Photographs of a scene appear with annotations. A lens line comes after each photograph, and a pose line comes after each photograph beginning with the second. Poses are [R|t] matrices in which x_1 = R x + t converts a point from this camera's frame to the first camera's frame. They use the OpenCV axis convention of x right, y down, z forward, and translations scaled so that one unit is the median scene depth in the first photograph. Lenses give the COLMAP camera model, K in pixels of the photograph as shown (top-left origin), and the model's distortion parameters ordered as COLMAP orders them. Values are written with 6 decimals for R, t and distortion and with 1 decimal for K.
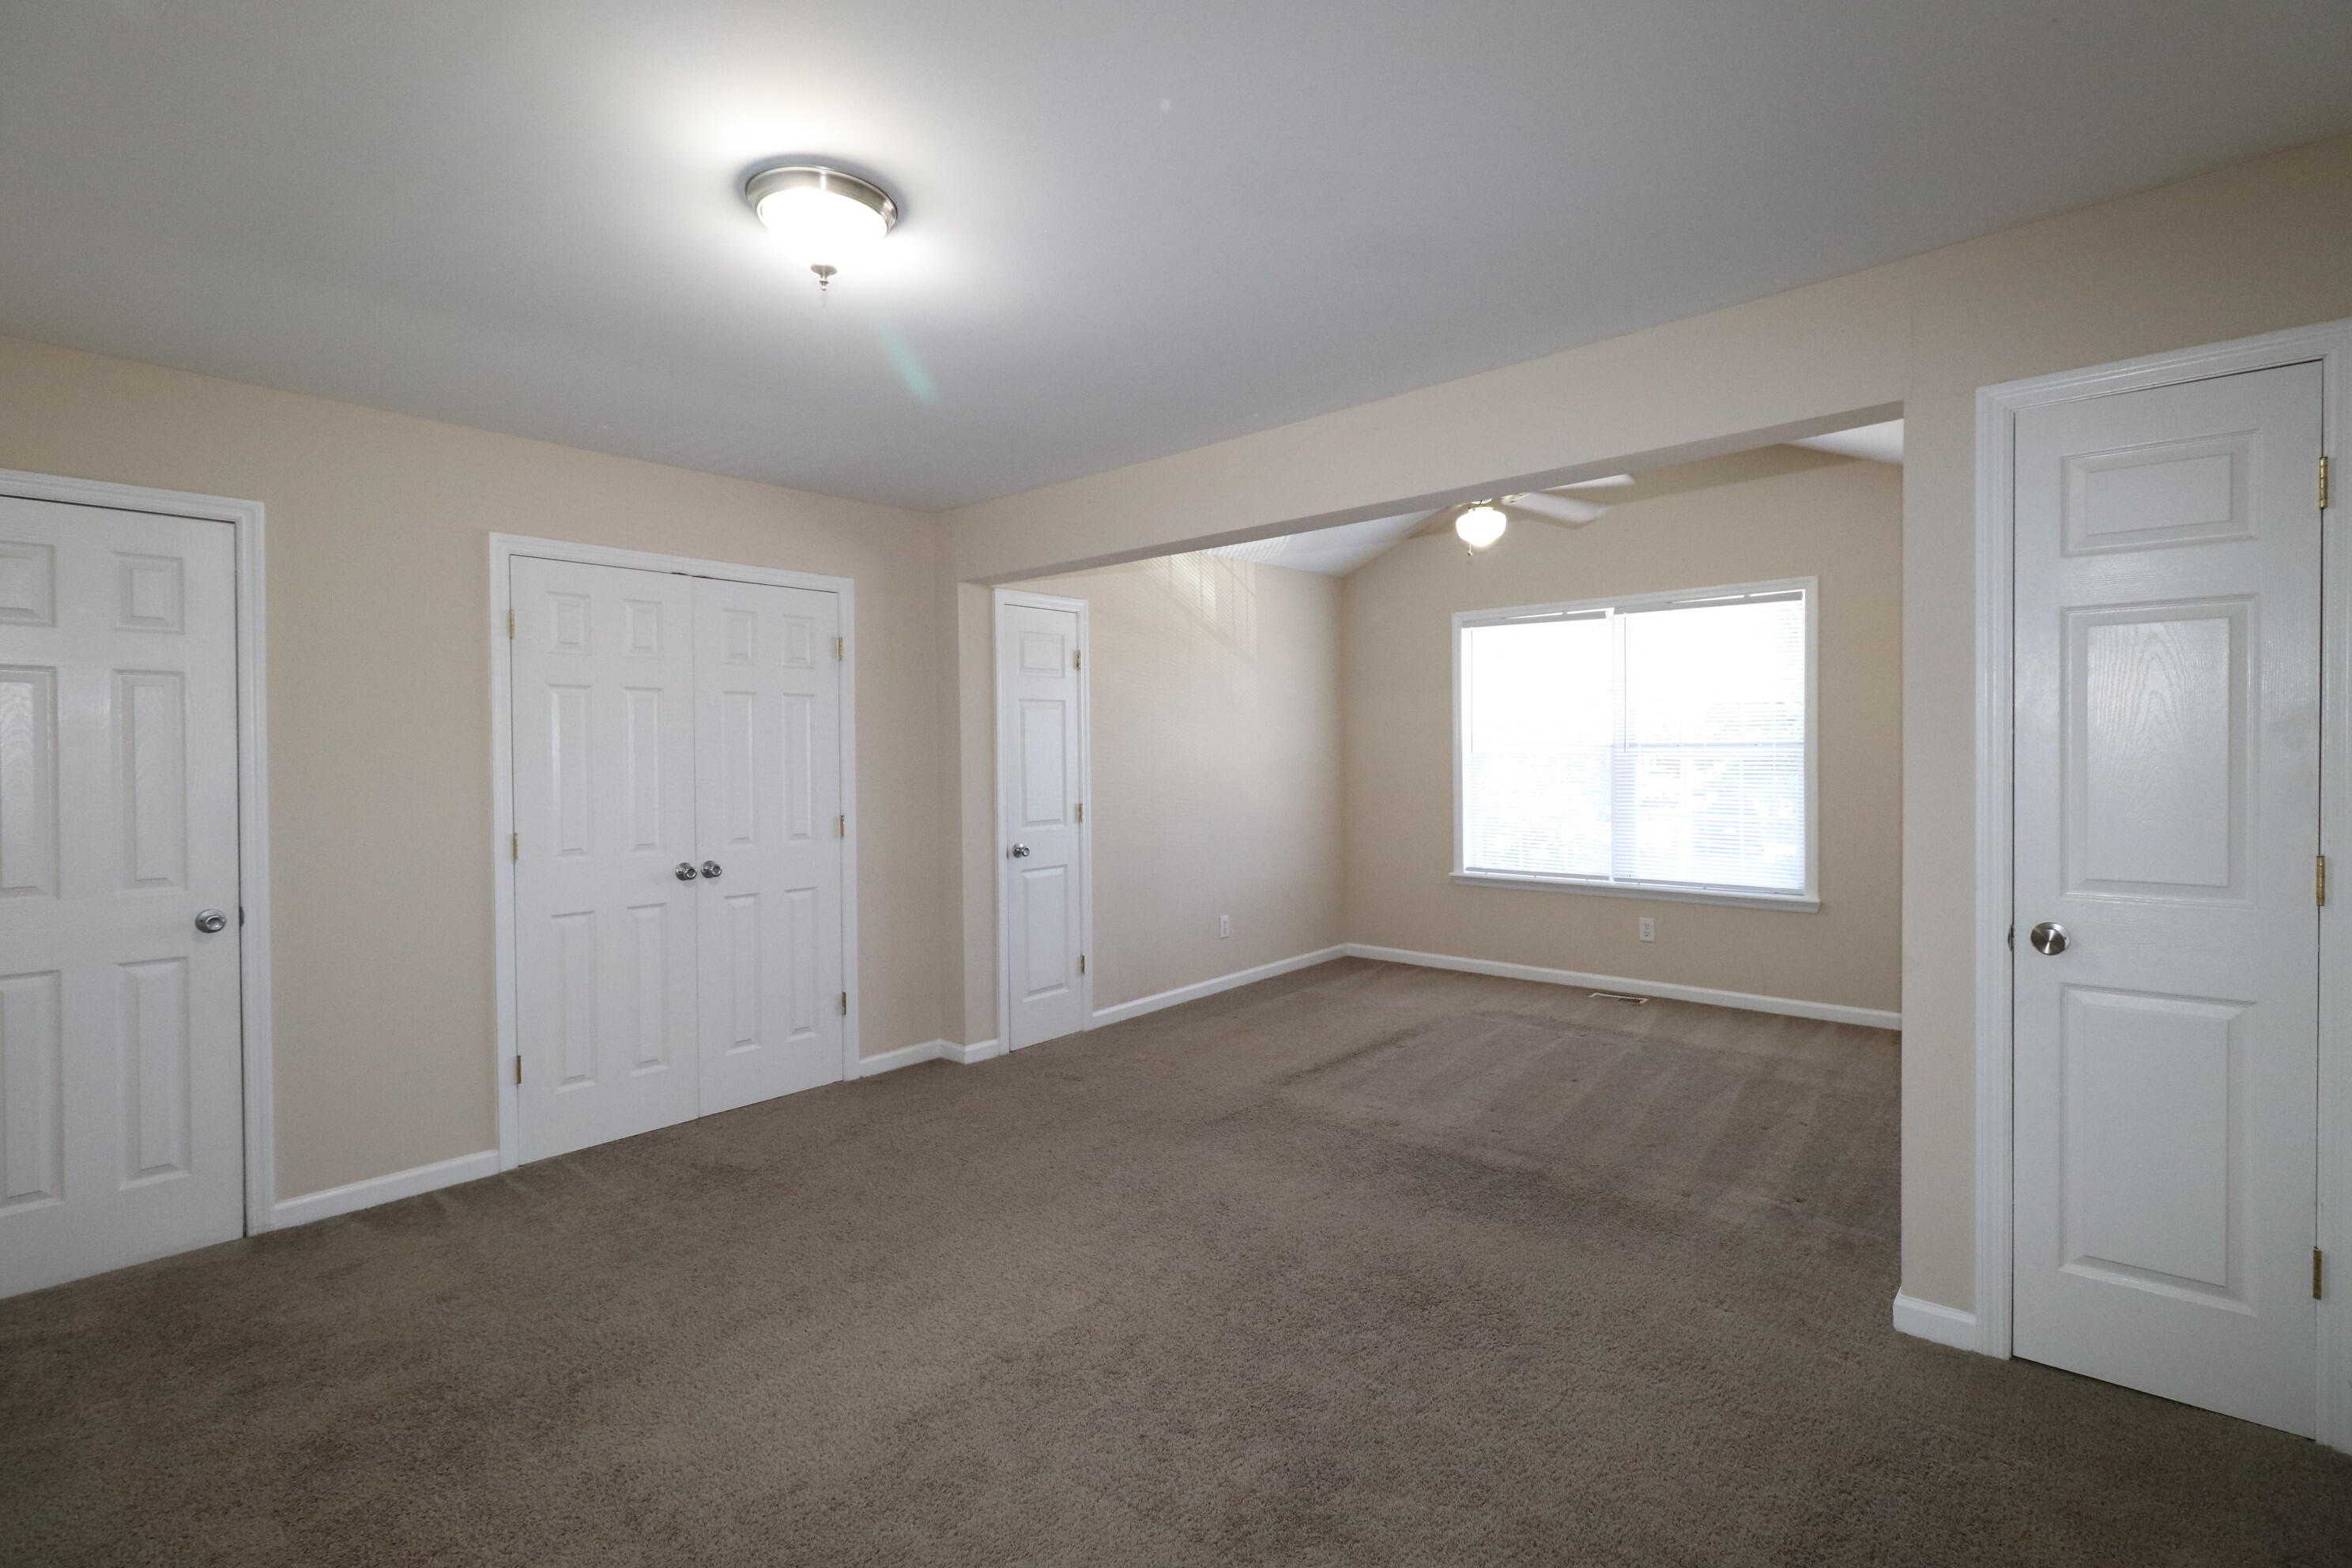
lens RADIAL K [[1091.9, 0, 1173.7], [0, 1091.9, 769.1], [0, 0, 1]] dist [0.004397, -0.001907]
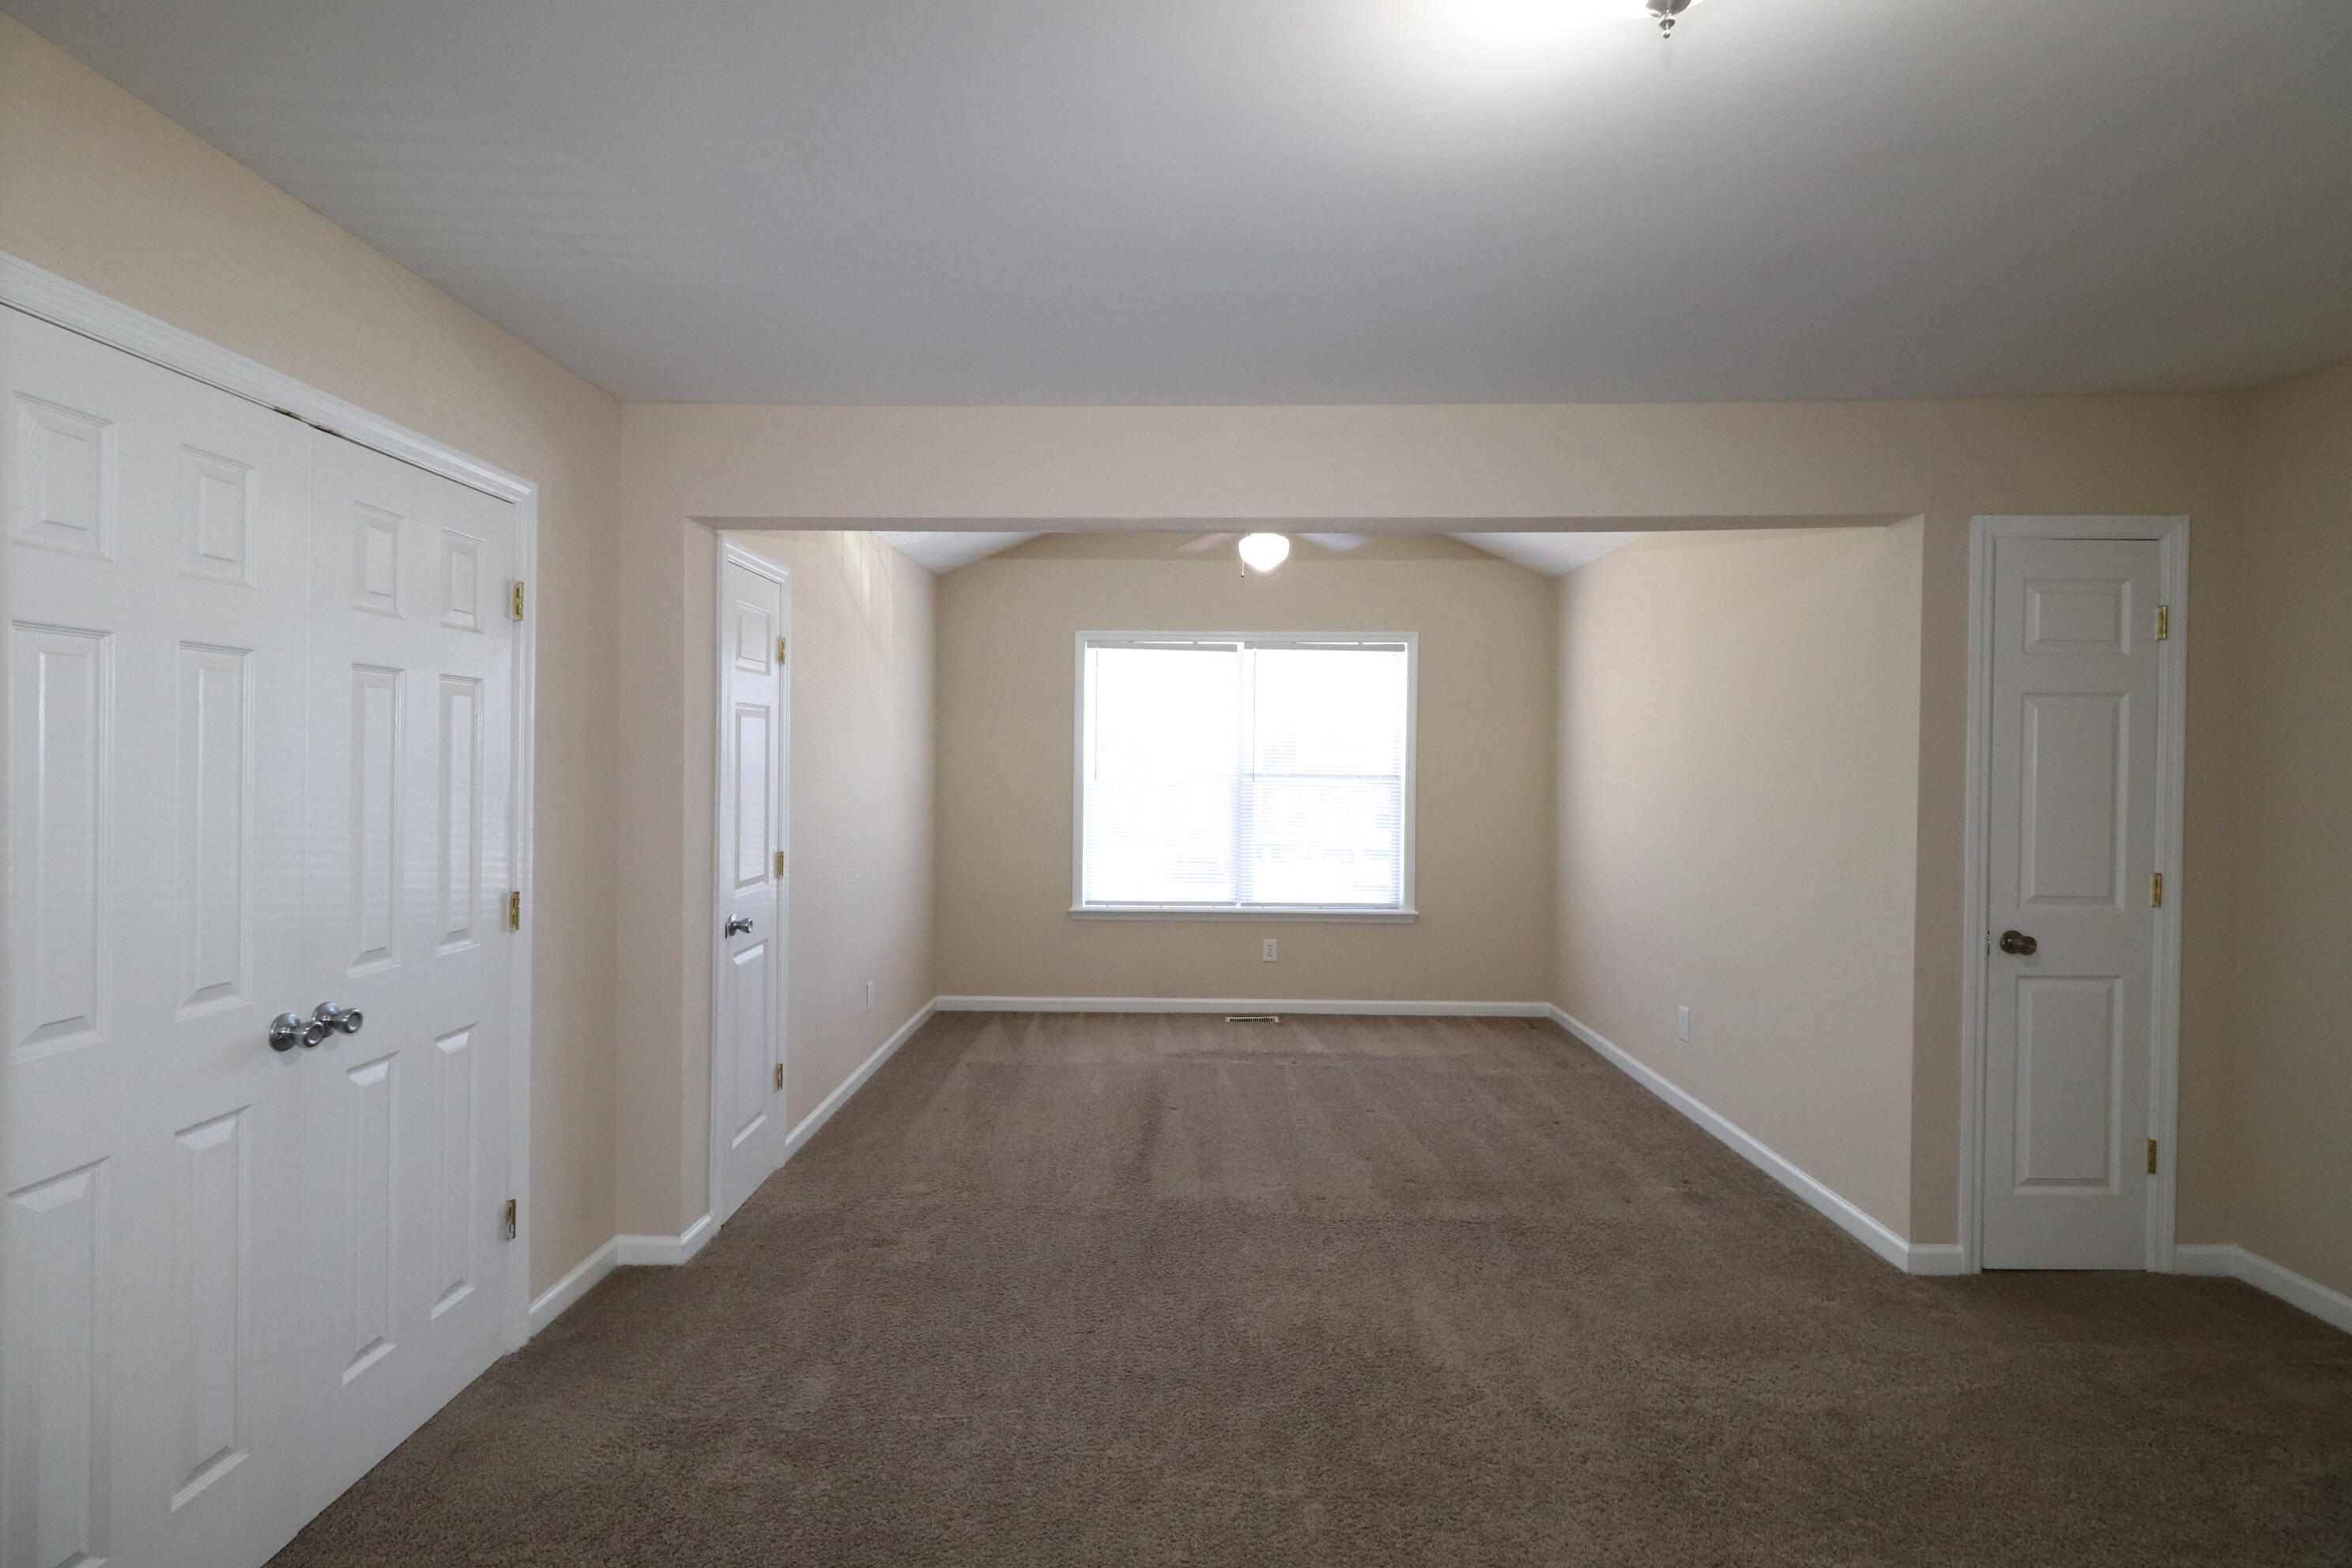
lens RADIAL K [[1091.9, 0, 1141.6], [0, 1091.9, 776.3], [0, 0, 1]] dist [0.004397, -0.001907]
pose [[0.756821, 0.008005, 0.653573, -0.388473], [-0.004500, 0.999965, -0.007037, -0.014381], [-0.653607, 0.002384, 0.756831, 0.314405]]
